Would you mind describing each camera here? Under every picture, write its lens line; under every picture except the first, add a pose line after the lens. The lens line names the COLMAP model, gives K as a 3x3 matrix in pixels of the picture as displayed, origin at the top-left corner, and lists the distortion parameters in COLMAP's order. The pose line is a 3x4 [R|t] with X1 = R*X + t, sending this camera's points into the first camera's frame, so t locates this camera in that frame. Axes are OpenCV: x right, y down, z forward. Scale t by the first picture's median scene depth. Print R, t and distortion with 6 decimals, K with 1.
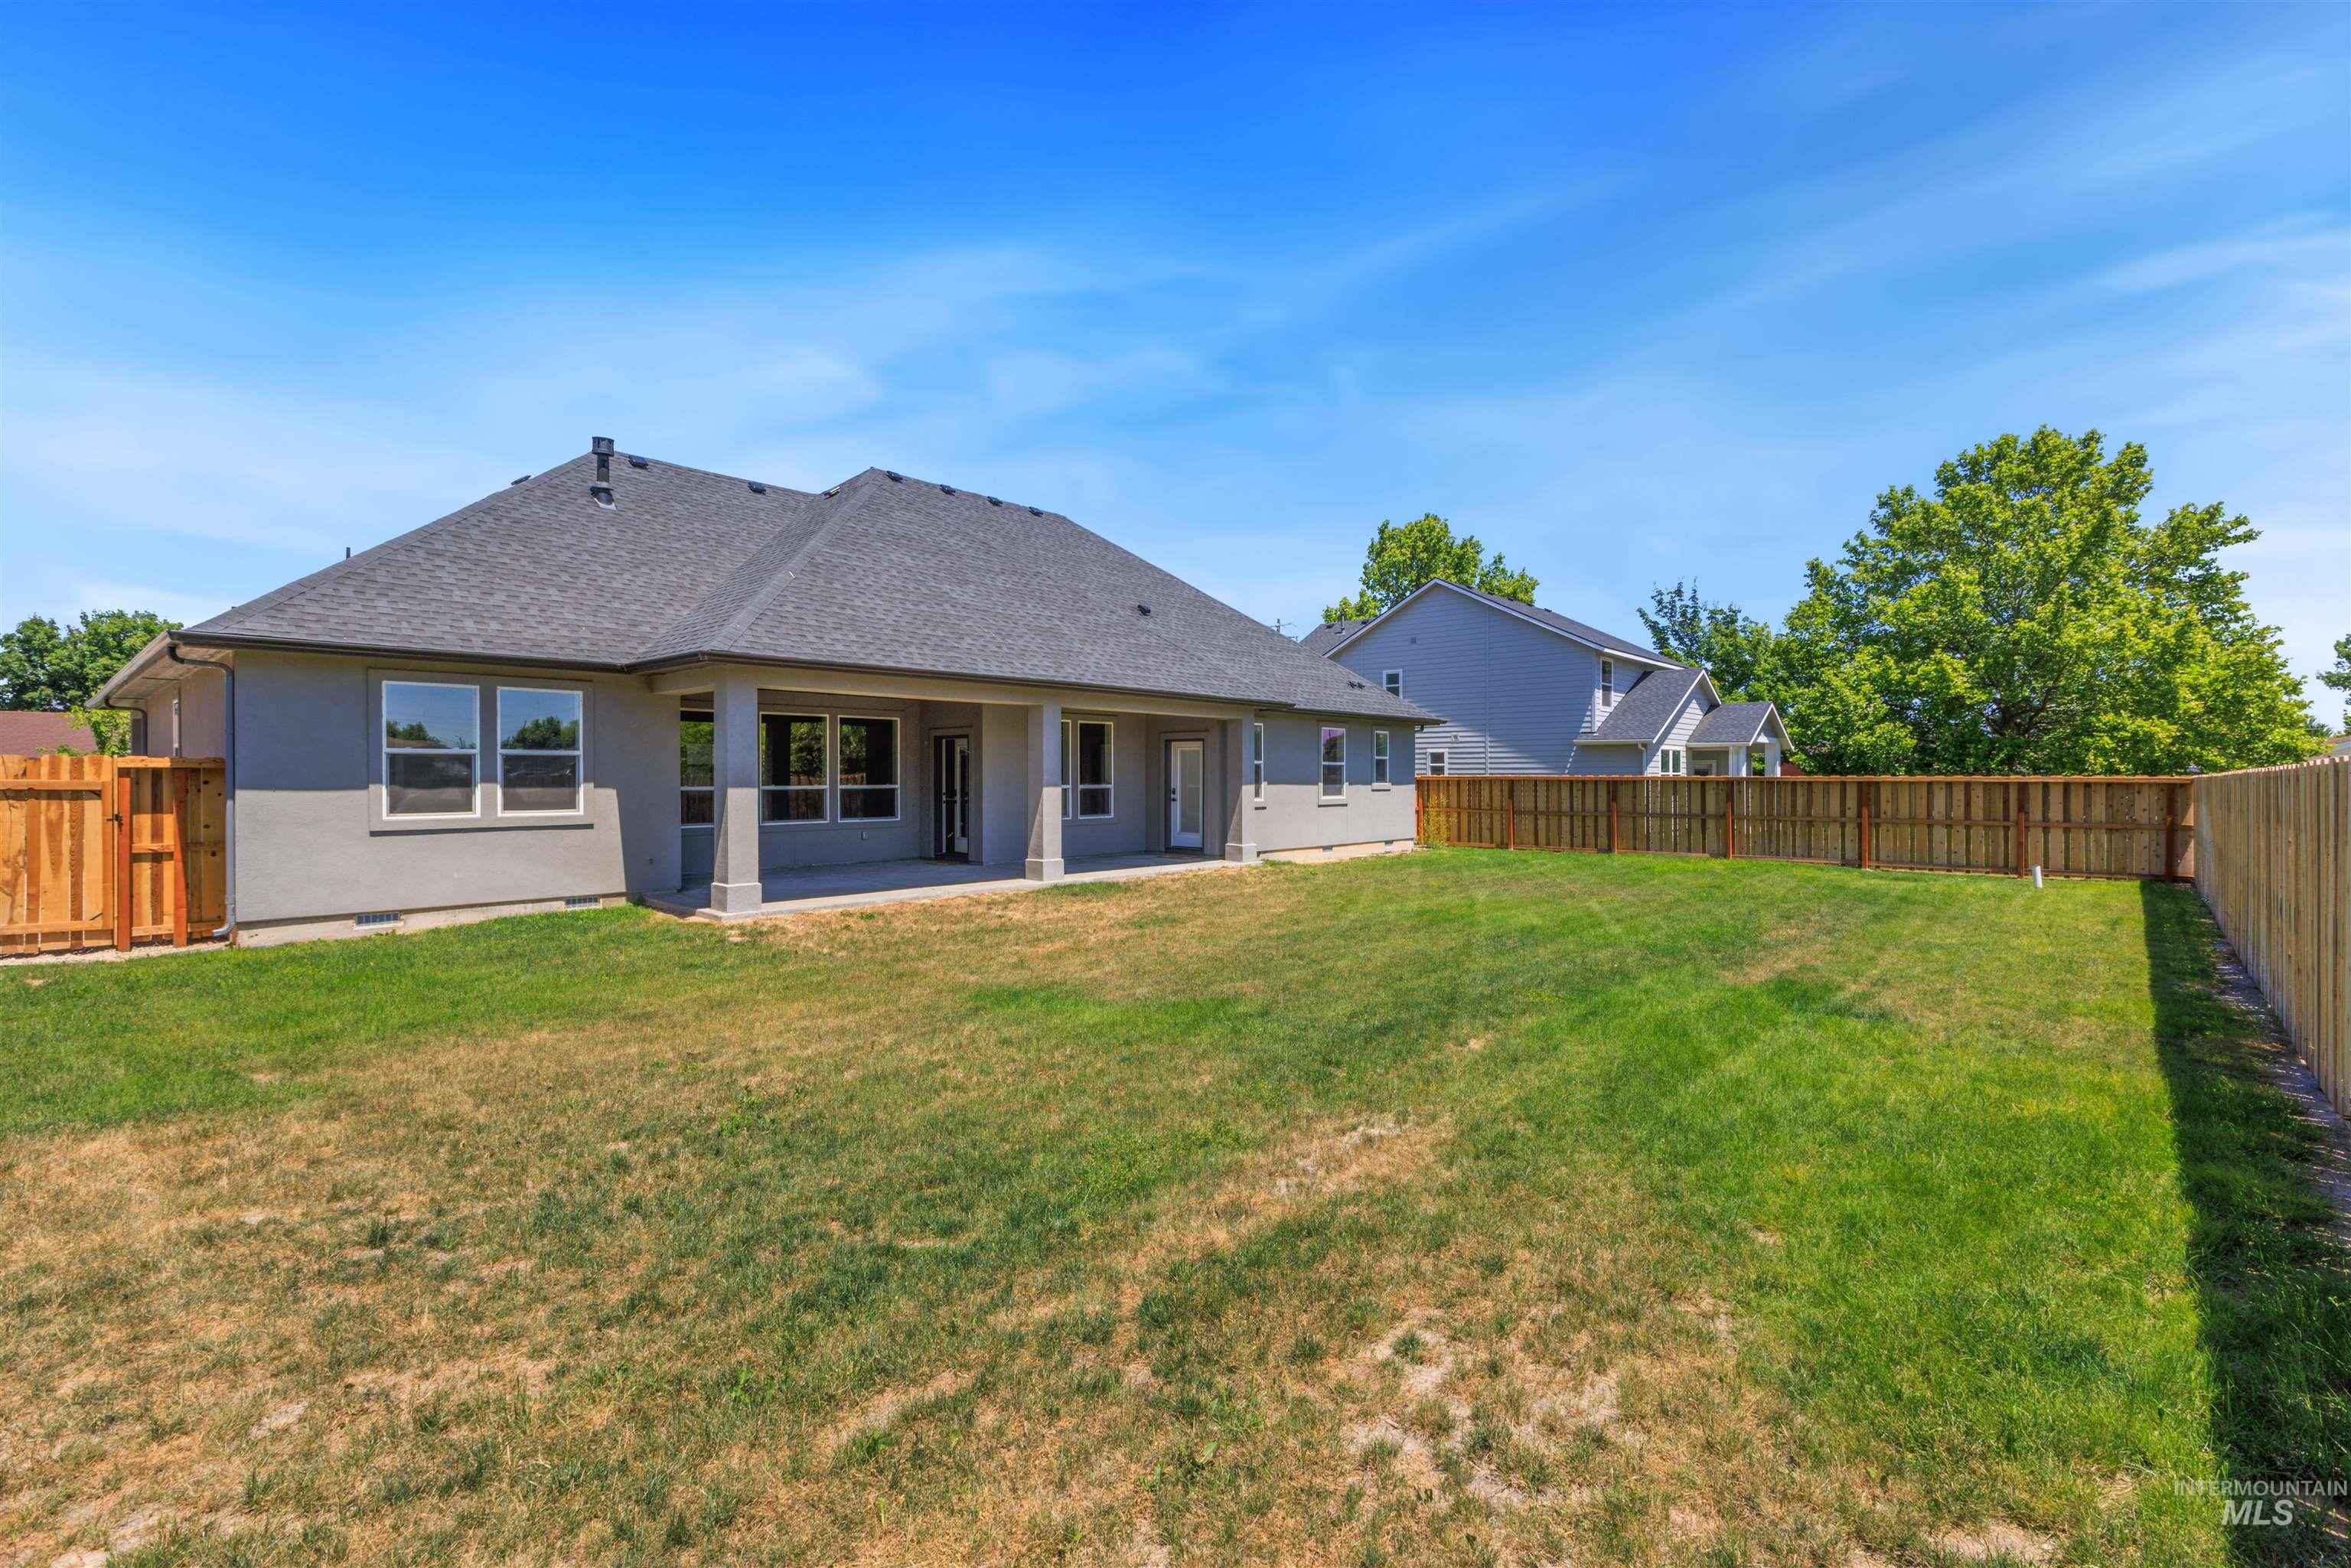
lens RADIAL K [[1047.3, 0, 1186.4], [0, 1047.3, 778.1], [0, 0, 1]] dist [0.000218, 0.000142]
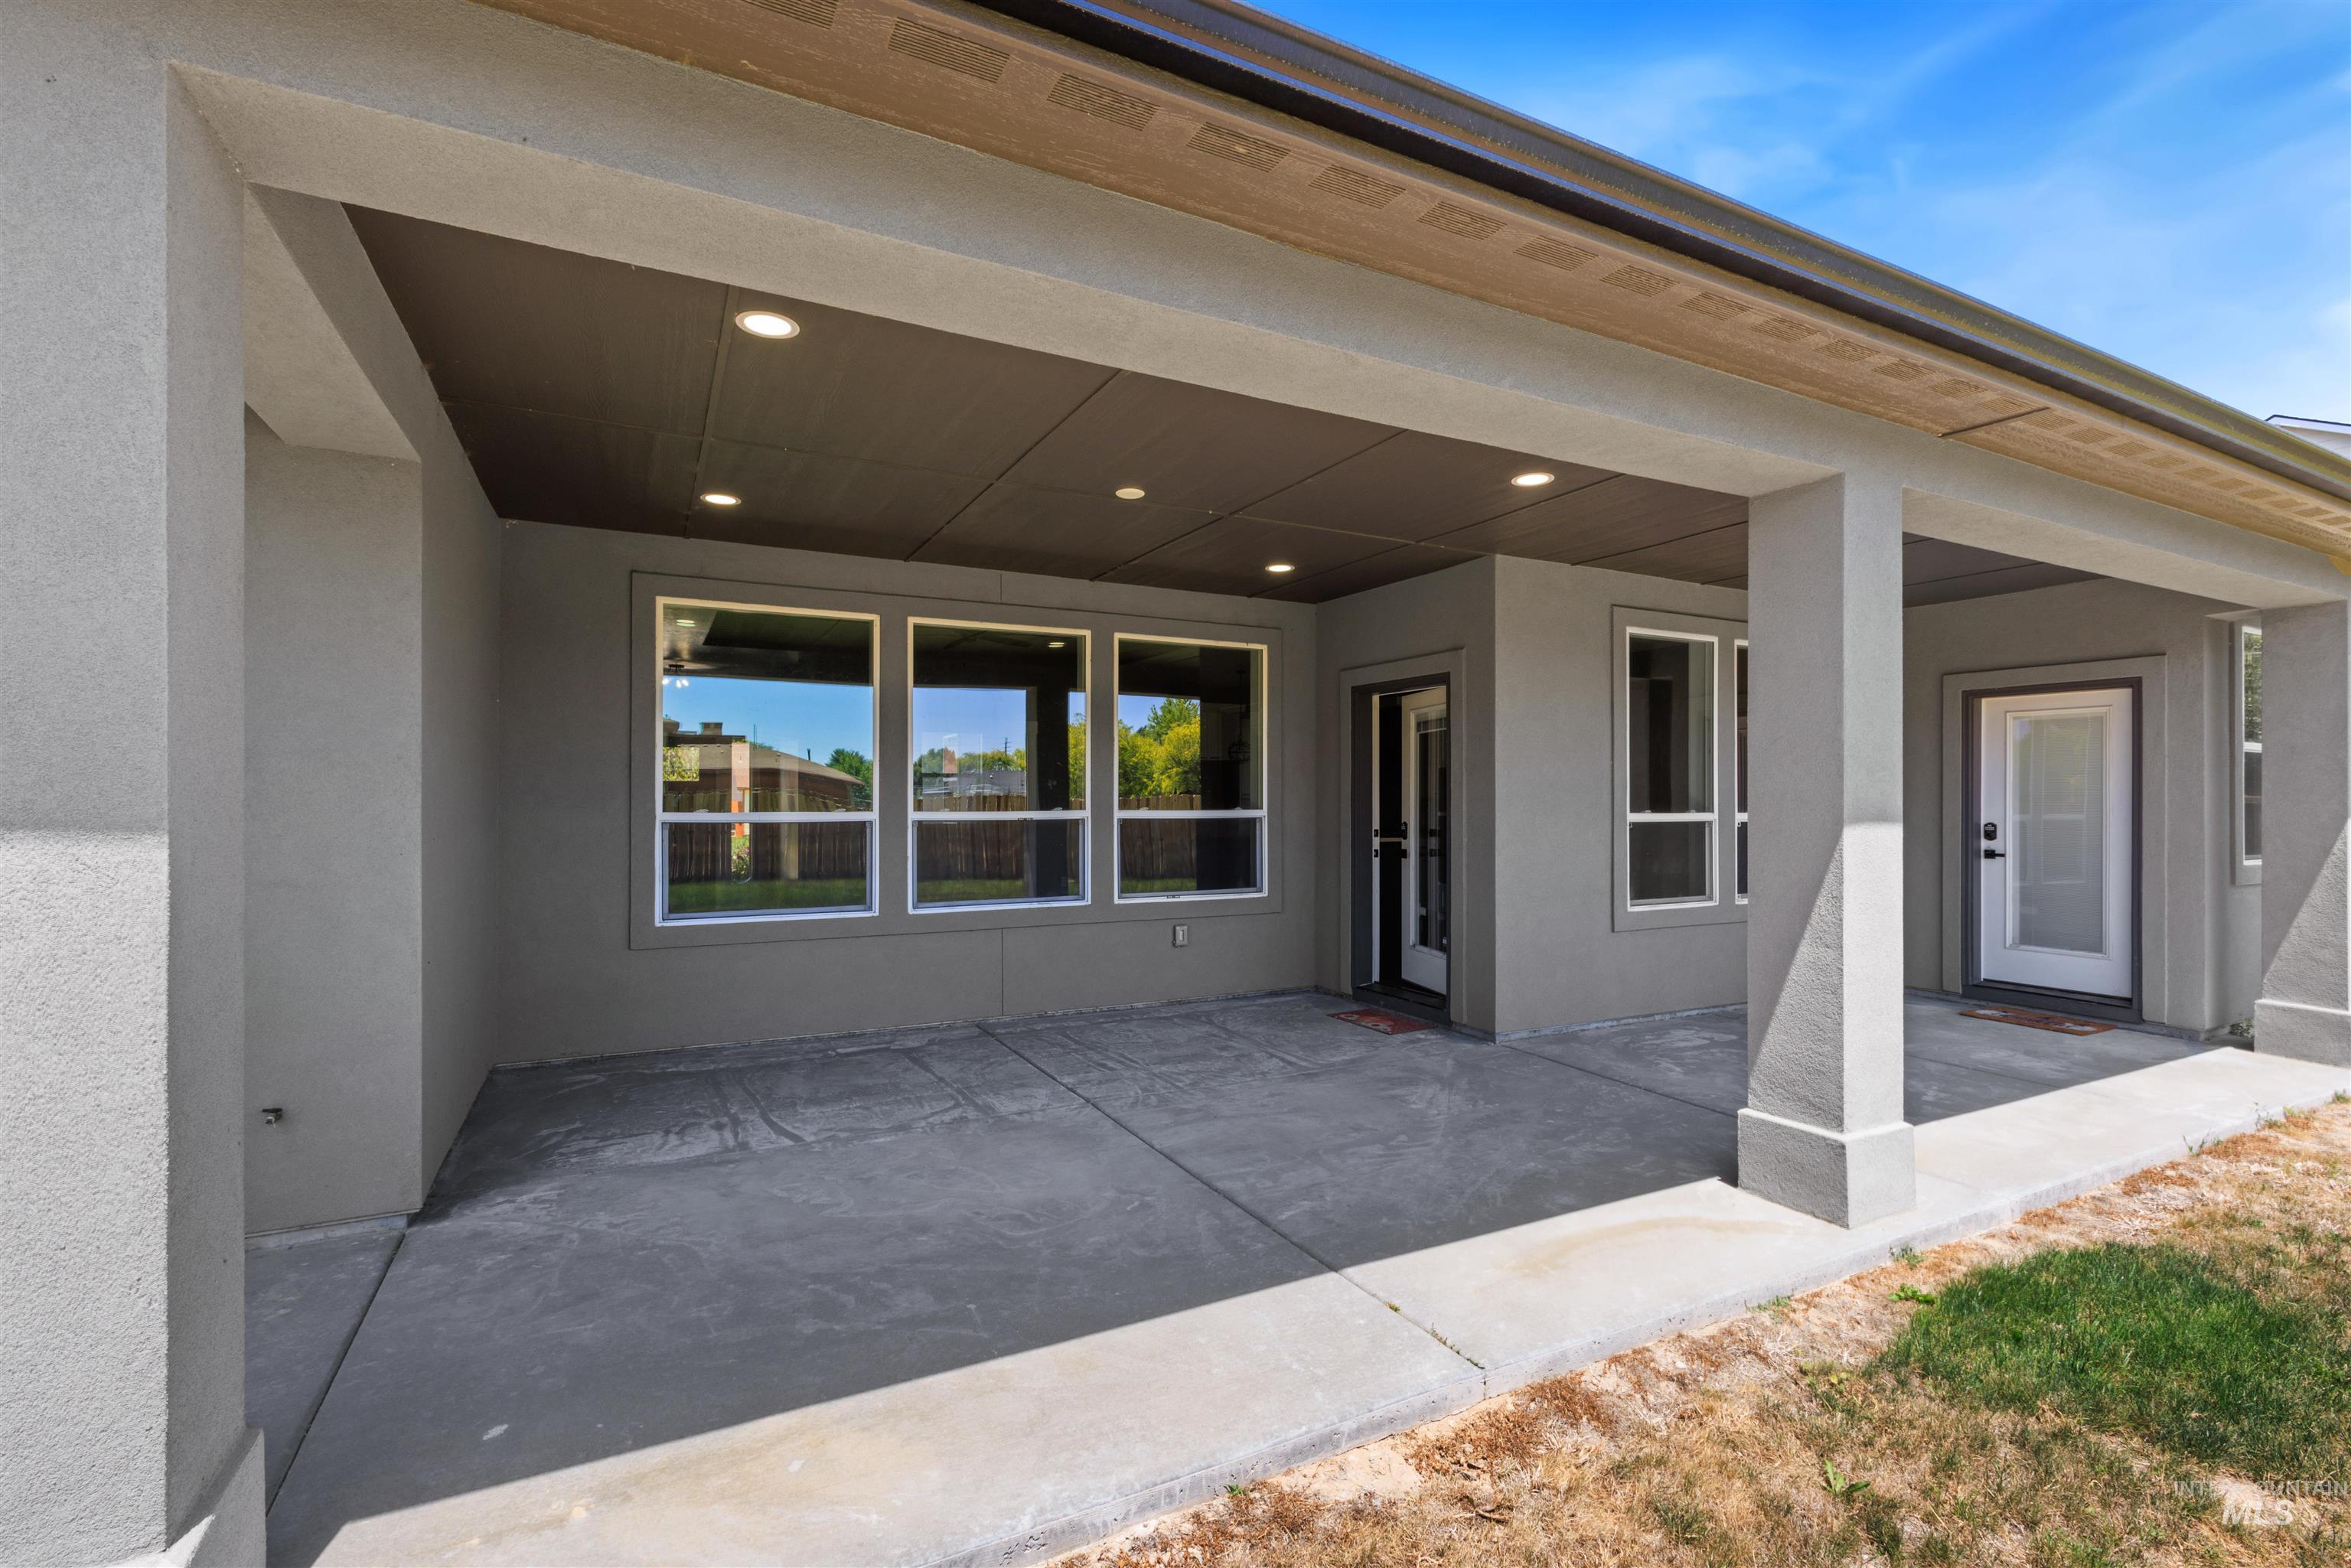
lens RADIAL K [[1047.3, 0, 1186.4], [0, 1047.3, 778.1], [0, 0, 1]] dist [0.000218, 0.000142]
pose [[0.939095, -0.002015, -0.343652, -0.169962], [-0.004683, 0.999815, -0.018661, 0.002528], [0.343626, 0.019134, 0.938912, 0.630253]]
